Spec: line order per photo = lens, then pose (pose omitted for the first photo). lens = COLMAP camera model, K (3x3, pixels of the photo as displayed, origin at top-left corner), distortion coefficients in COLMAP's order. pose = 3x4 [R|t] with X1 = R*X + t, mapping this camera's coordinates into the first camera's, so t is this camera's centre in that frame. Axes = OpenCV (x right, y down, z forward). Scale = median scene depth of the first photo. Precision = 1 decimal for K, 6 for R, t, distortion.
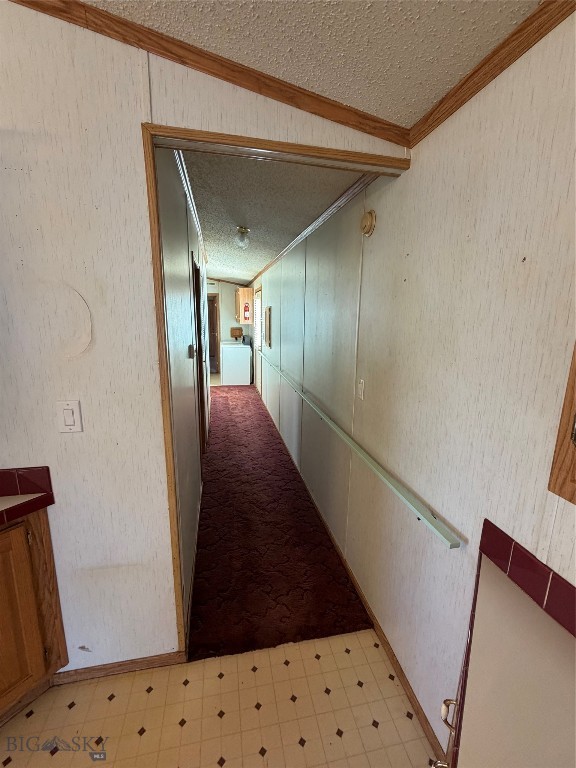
lens RADIAL K [[333.9, 0, 293.7], [0, 333.9, 385.7], [0, 0, 1]] dist [0.000519, -0.000005]
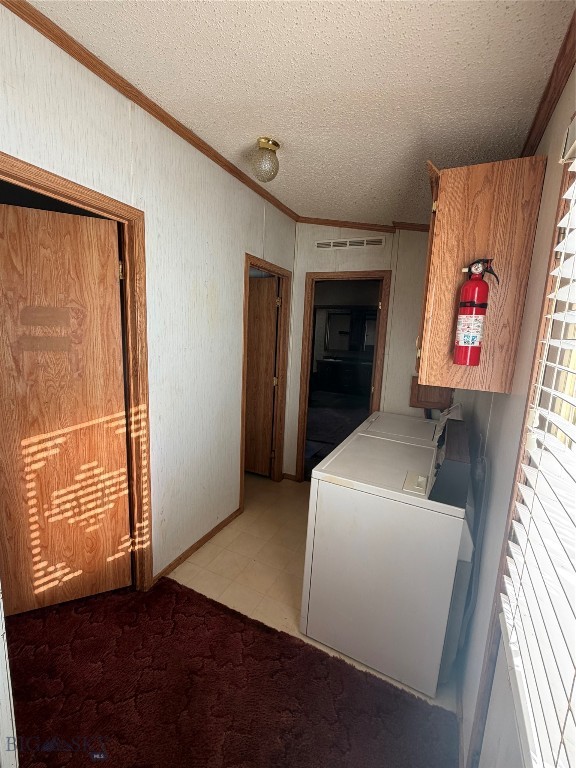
lens RADIAL K [[333.9, 0, 287.0], [0, 333.9, 384.8], [0, 0, 1]] dist [0.000519, -0.000005]
pose [[0.782021, 0.125609, -0.610463, -0.108847], [-0.161875, 0.986802, -0.004321, -0.173657], [0.601864, 0.102198, 0.792033, 0.826398]]
